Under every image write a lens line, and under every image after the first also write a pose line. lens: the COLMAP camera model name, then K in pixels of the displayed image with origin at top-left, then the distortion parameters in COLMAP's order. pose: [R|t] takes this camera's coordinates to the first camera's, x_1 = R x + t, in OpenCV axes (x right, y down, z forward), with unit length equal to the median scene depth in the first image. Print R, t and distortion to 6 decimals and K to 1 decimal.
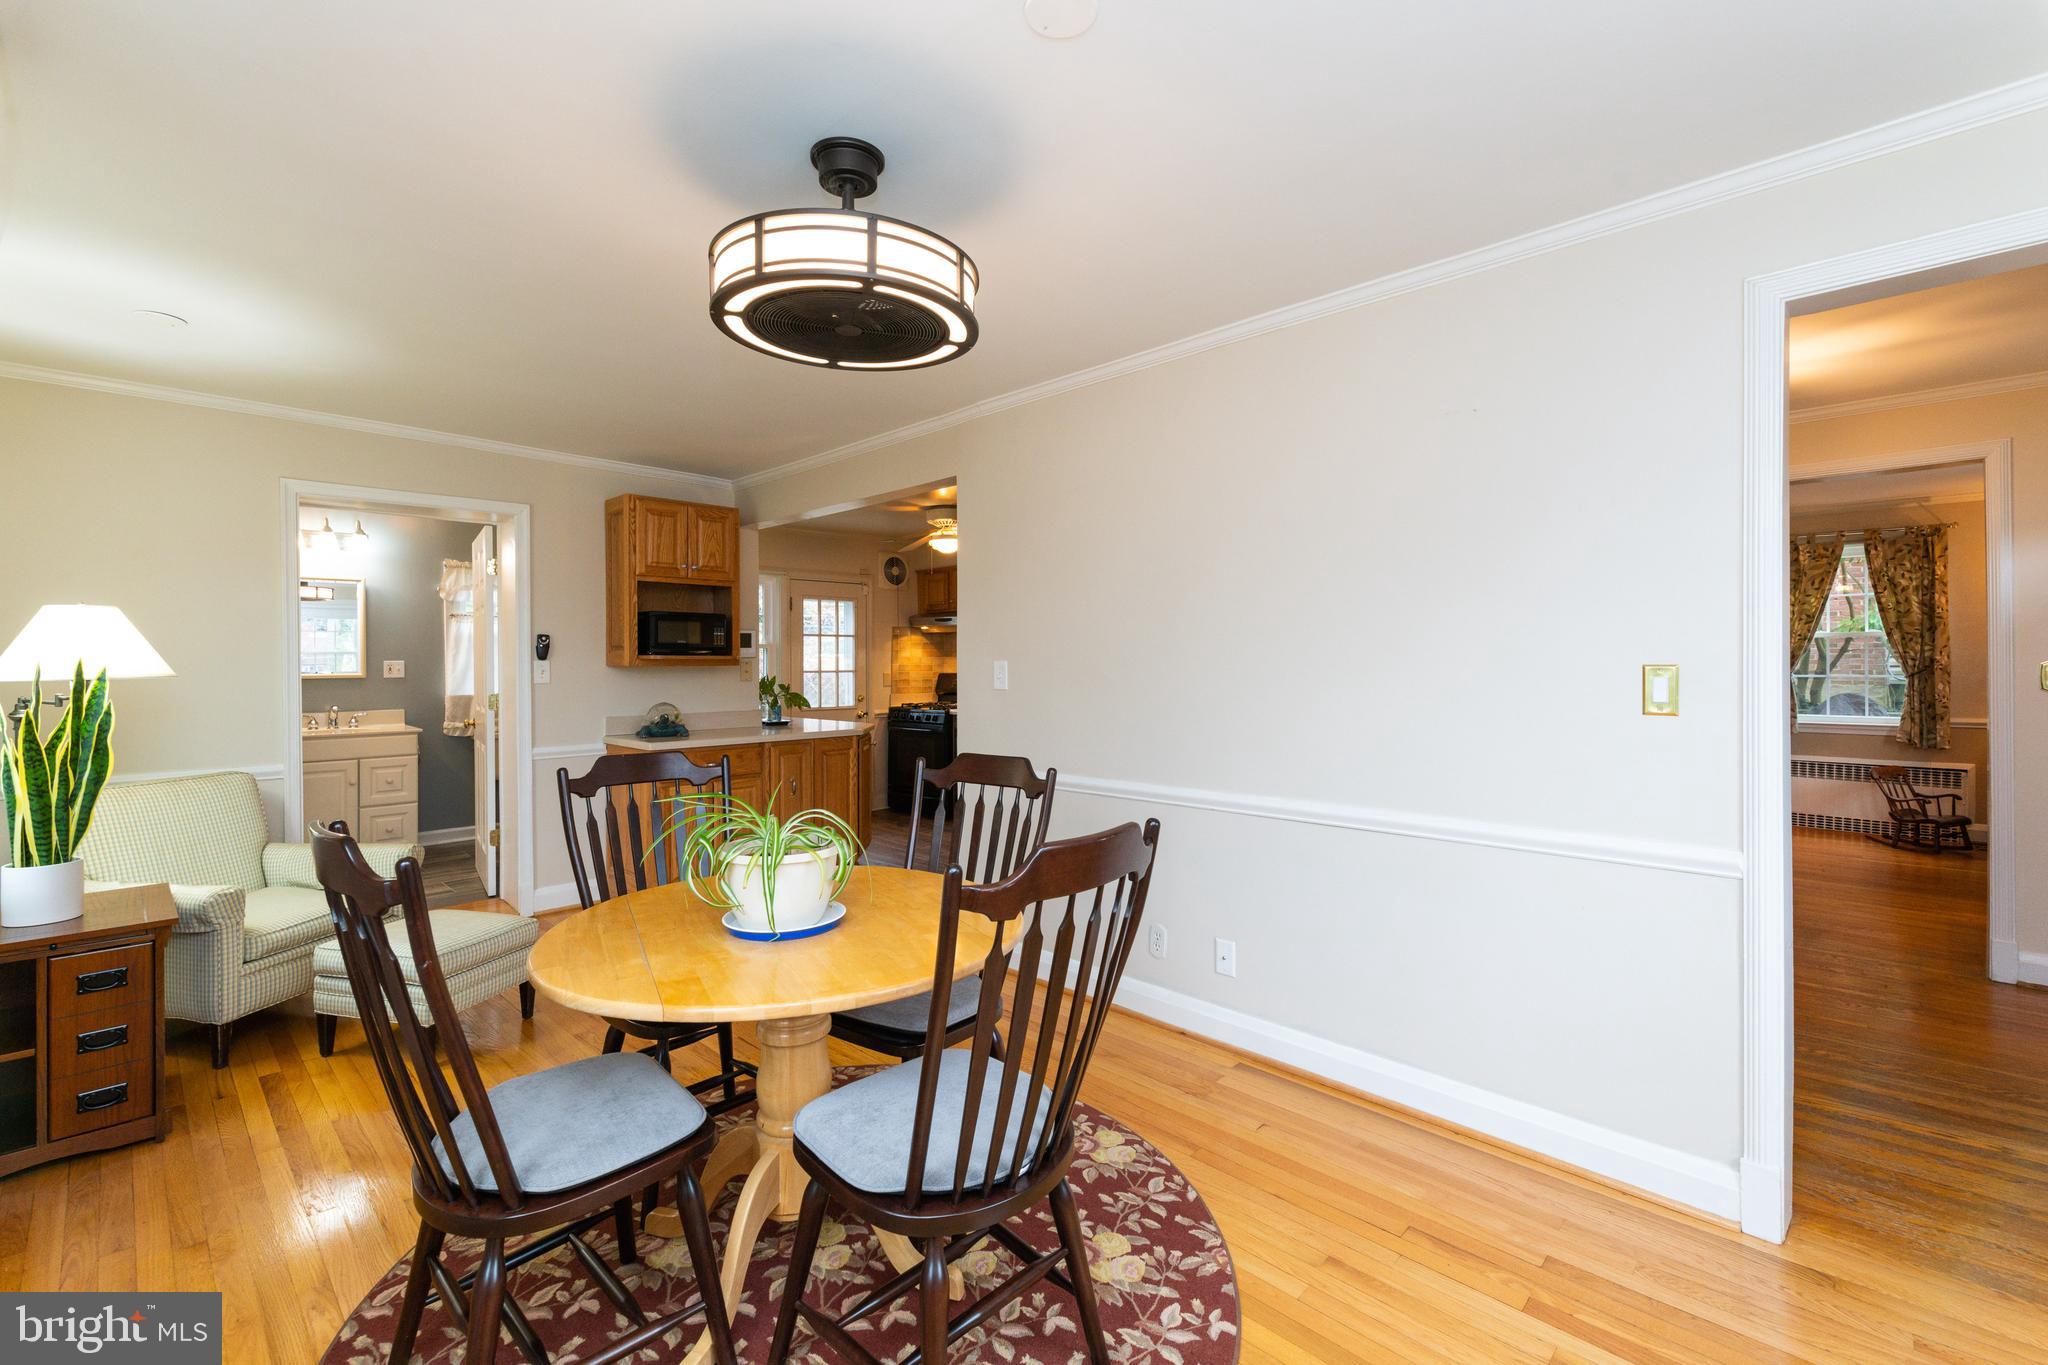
lens RADIAL K [[886.6, 0, 1027.5], [0, 886.6, 664.8], [0, 0, 1]] dist [0.003069, -0.000012]
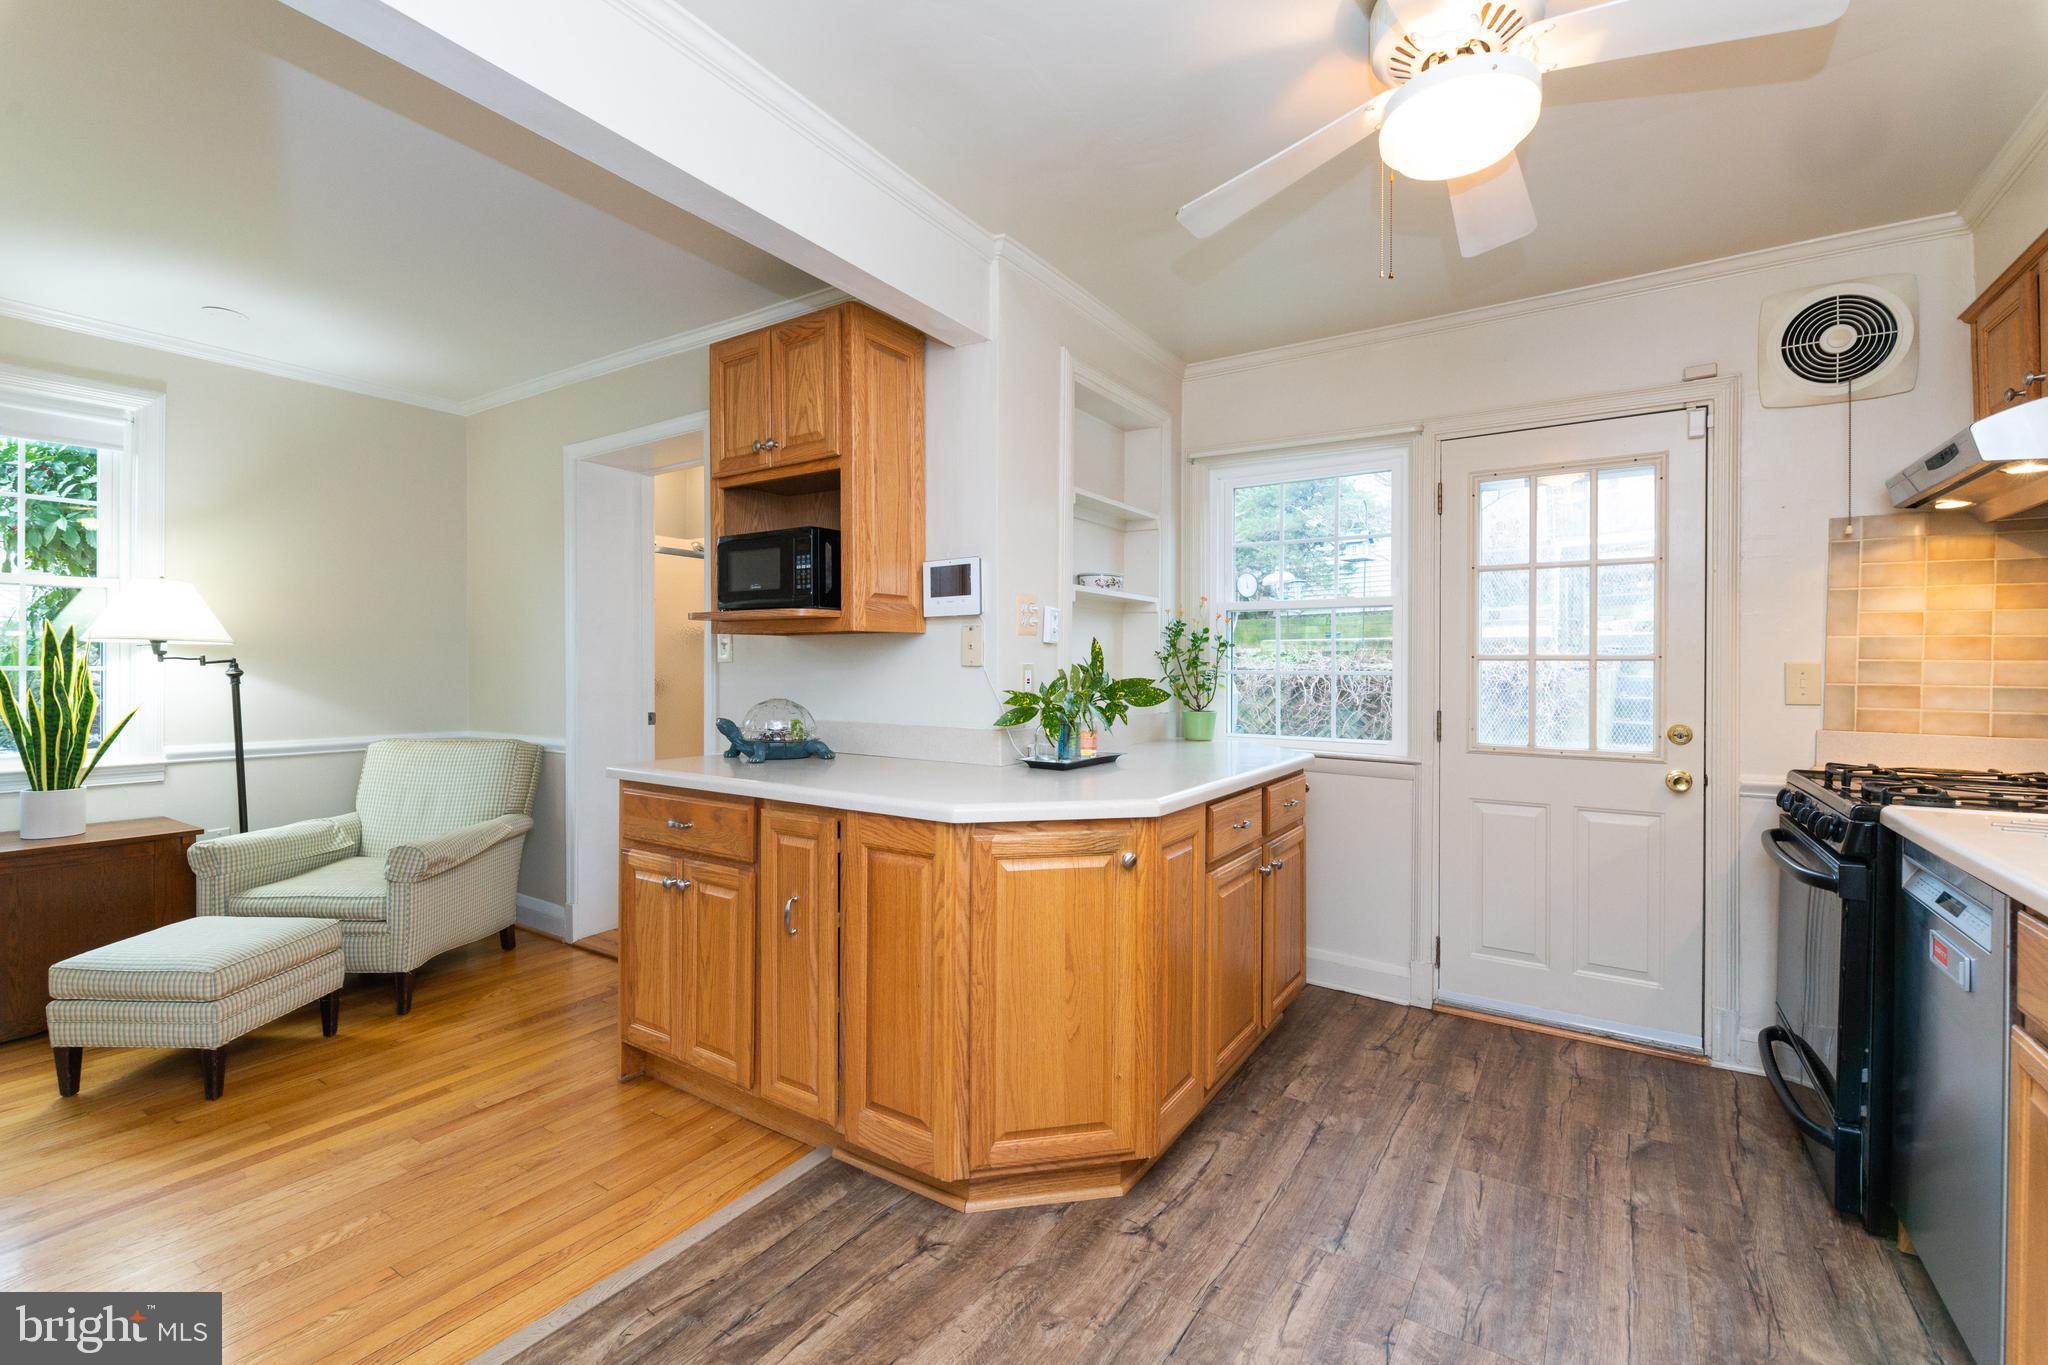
lens RADIAL K [[886.6, 0, 1027.5], [0, 886.6, 664.8], [0, 0, 1]] dist [0.003069, -0.000012]
pose [[0.192627, 0.009808, -0.981223, 0.119747], [-0.007397, 0.999936, 0.008543, 0.010142], [0.981244, 0.005612, 0.192687, 0.721519]]
